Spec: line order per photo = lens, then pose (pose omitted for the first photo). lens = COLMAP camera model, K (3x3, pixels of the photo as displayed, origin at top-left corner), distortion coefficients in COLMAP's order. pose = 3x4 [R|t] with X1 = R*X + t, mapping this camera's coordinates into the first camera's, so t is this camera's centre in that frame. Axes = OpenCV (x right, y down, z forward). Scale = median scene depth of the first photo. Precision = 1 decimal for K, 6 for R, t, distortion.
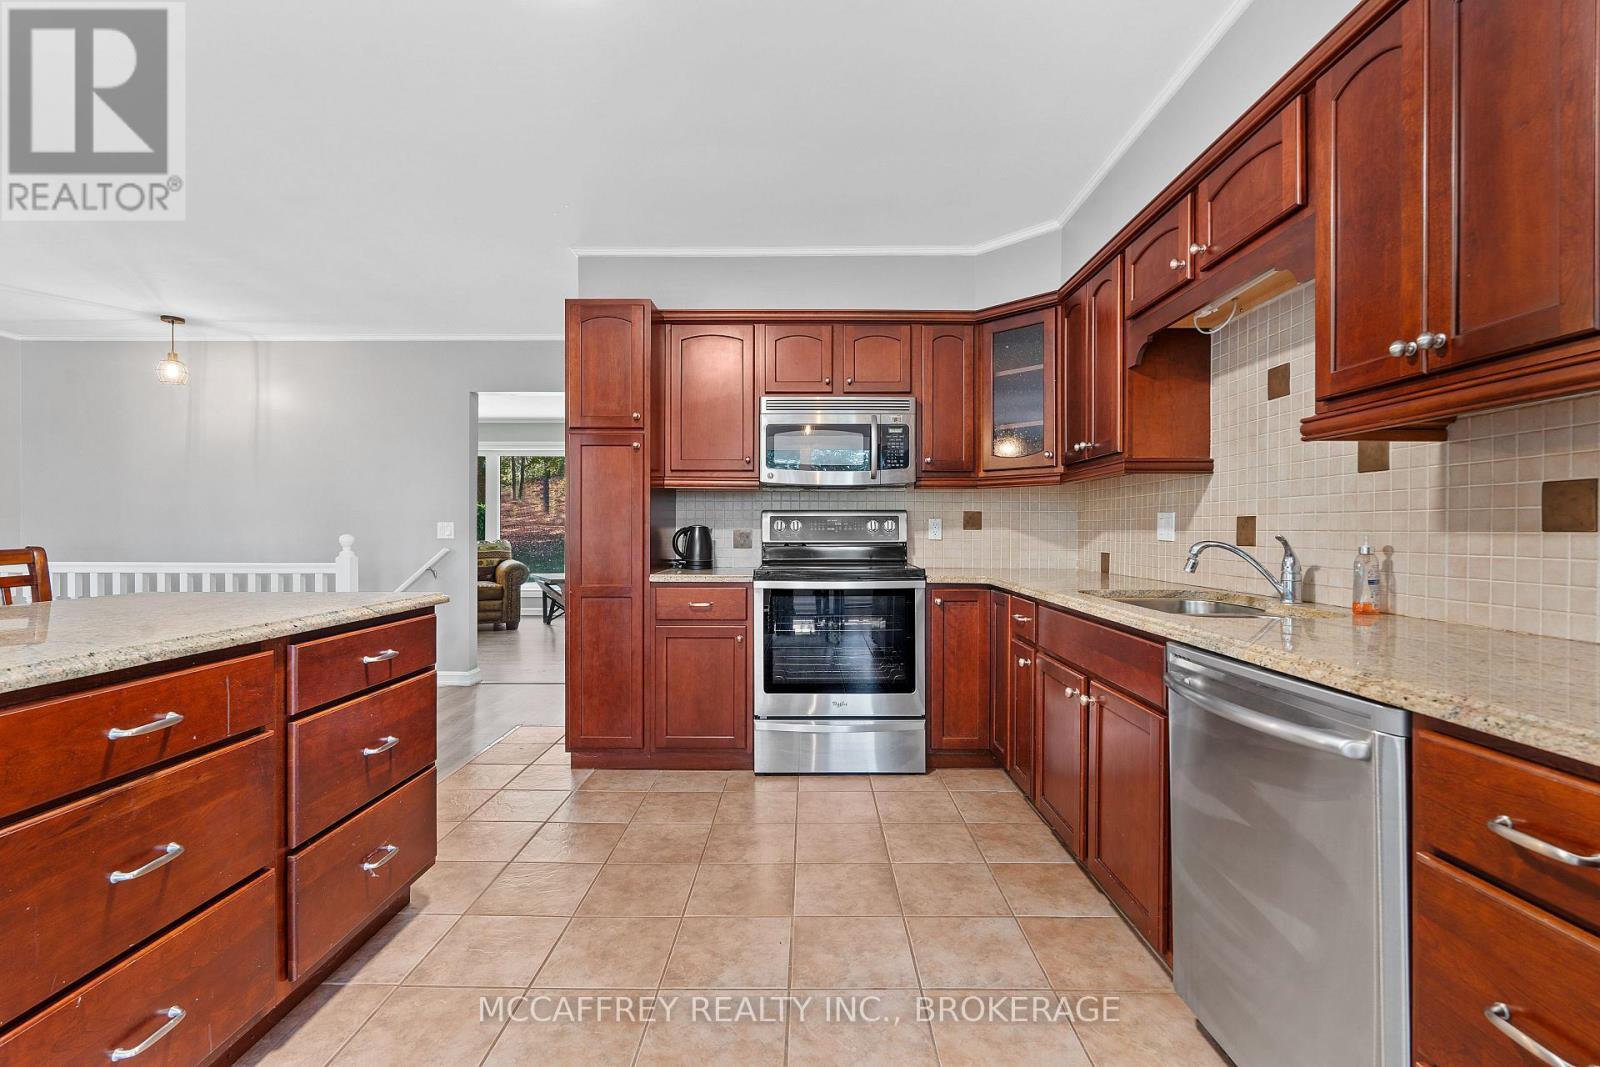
lens RADIAL K [[707.0, 0, 803.5], [0, 707.0, 533.7], [0, 0, 1]] dist [-0.000692, 0.000356]
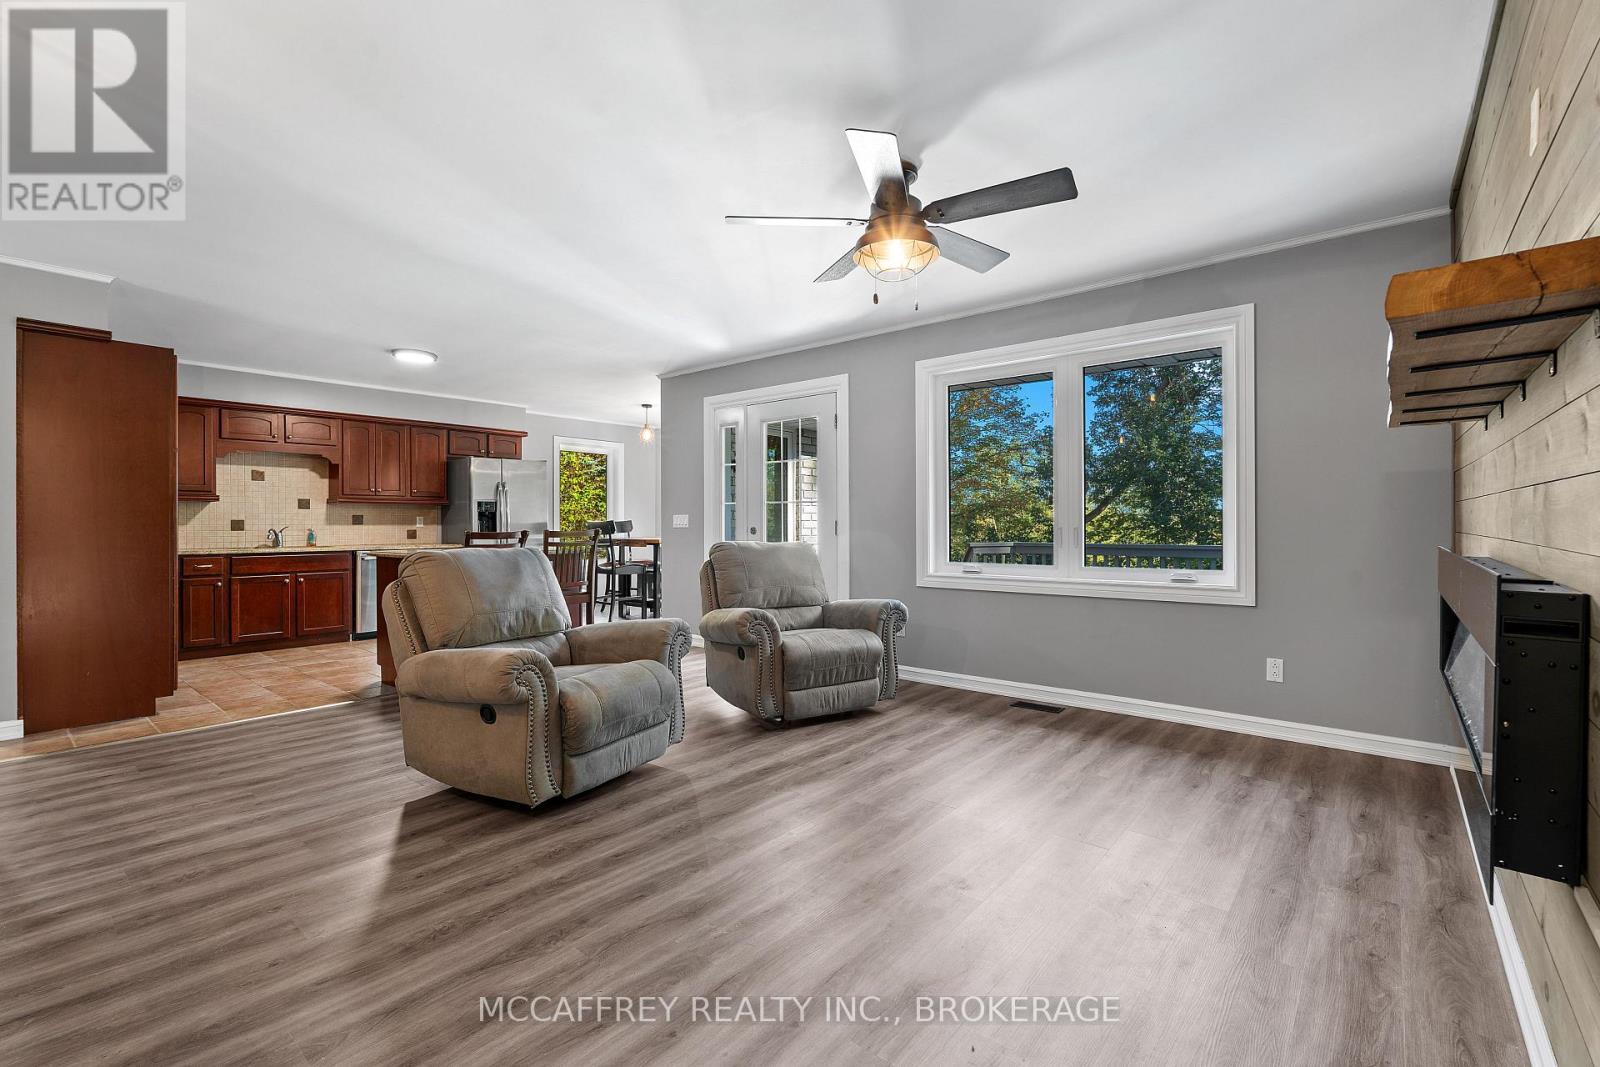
lens RADIAL K [[707.0, 0, 803.4], [0, 707.0, 527.3], [0, 0, 1]] dist [-0.000692, 0.000356]
pose [[-0.774283, -0.005600, 0.632815, -2.921838], [0.002795, 0.999921, 0.012268, -0.023559], [-0.632833, 0.011268, -0.774206, 1.793208]]
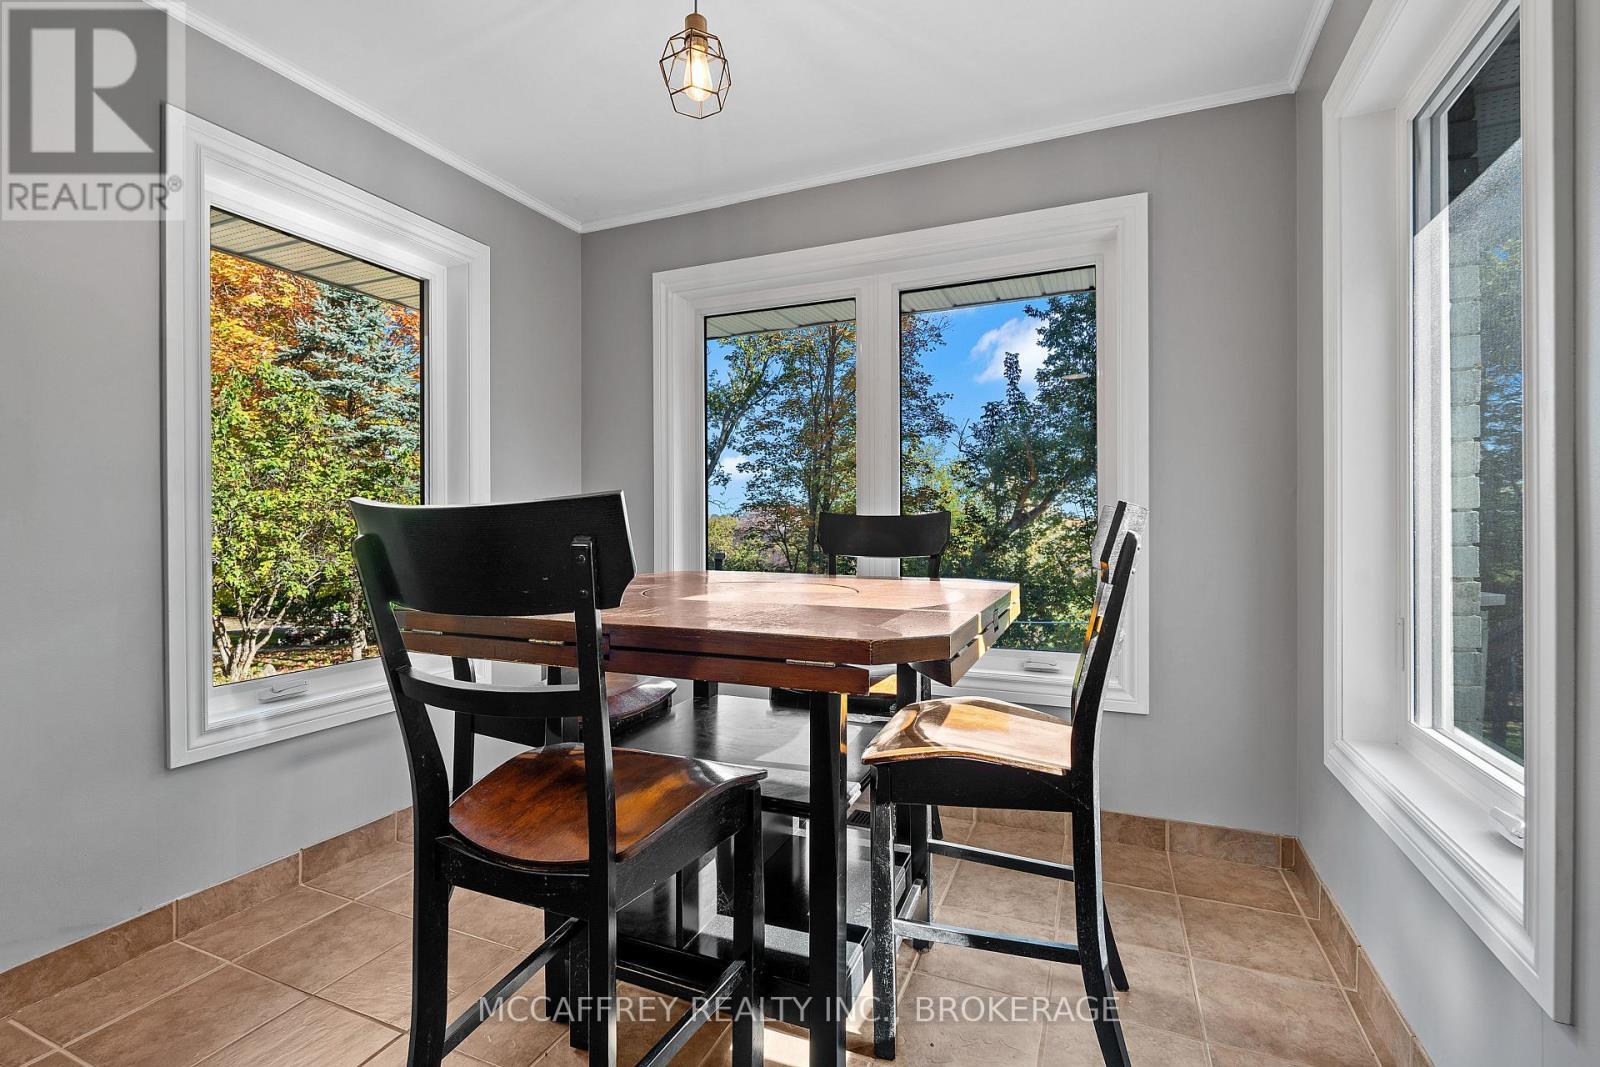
lens RADIAL K [[707.0, 0, 807.1], [0, 707.0, 524.4], [0, 0, 1]] dist [-0.000692, 0.000356]
pose [[-0.924459, 0.003359, 0.381266, -0.368251], [0.006212, 0.999961, 0.006253, 0.002383], [-0.381230, 0.008149, -0.924444, 0.110251]]
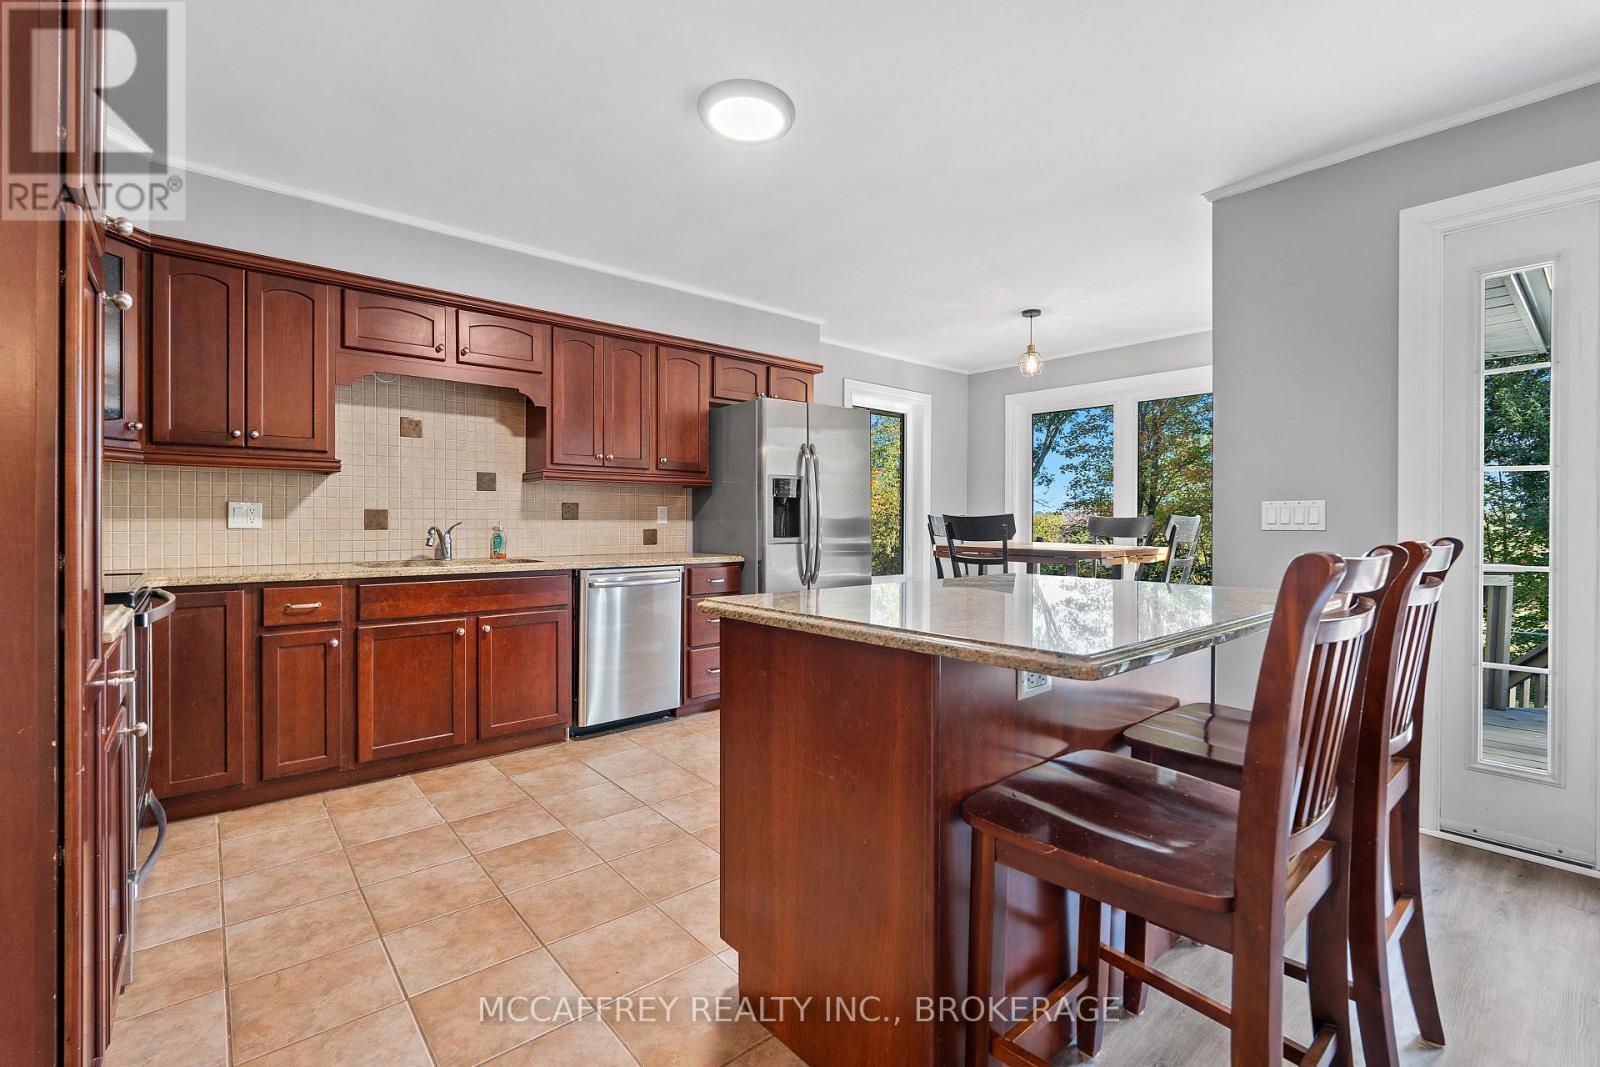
lens RADIAL K [[707.0, 0, 800.7], [0, 707.0, 525.9], [0, 0, 1]] dist [-0.000692, 0.000356]
pose [[-0.662717, -0.010640, 0.748795, -1.092956], [-0.000976, 0.999910, 0.013345, -0.011263], [-0.748870, 0.008113, -0.662668, 1.352833]]
